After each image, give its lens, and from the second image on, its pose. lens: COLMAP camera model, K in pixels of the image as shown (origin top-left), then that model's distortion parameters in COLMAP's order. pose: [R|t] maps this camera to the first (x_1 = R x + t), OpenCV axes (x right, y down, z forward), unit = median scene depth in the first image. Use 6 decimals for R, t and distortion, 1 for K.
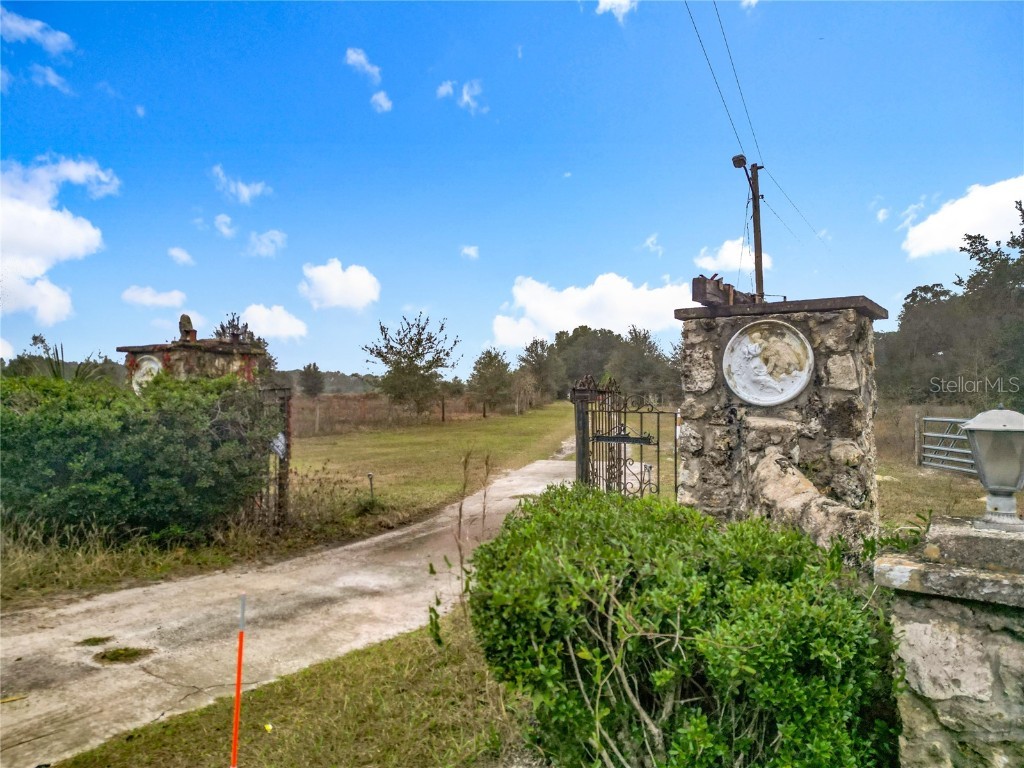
lens RADIAL K [[716.2, 0, 508.6], [0, 716.2, 386.9], [0, 0, 1]] dist [0.044203, -0.034891]
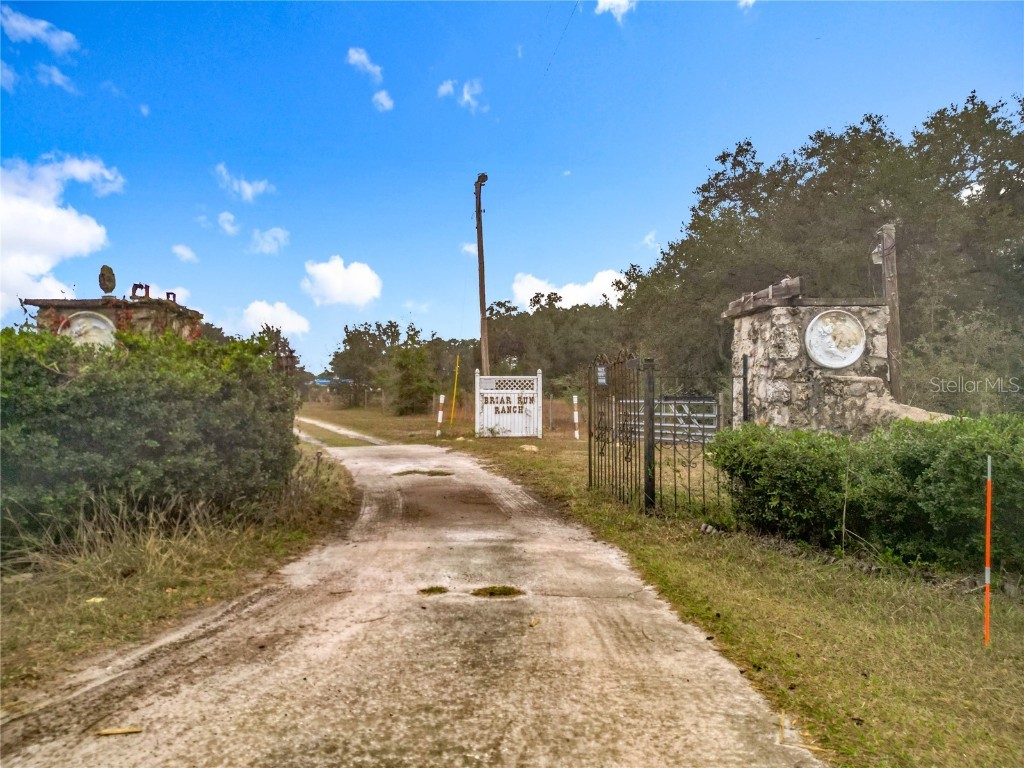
lens RADIAL K [[716.2, 0, 513.2], [0, 716.2, 384.8], [0, 0, 1]] dist [0.044203, -0.034891]
pose [[0.842111, 0.009177, 0.539225, -0.954764], [-0.007323, 0.999958, -0.005583, 0.070298], [-0.539254, 0.000752, 0.842143, 0.109613]]
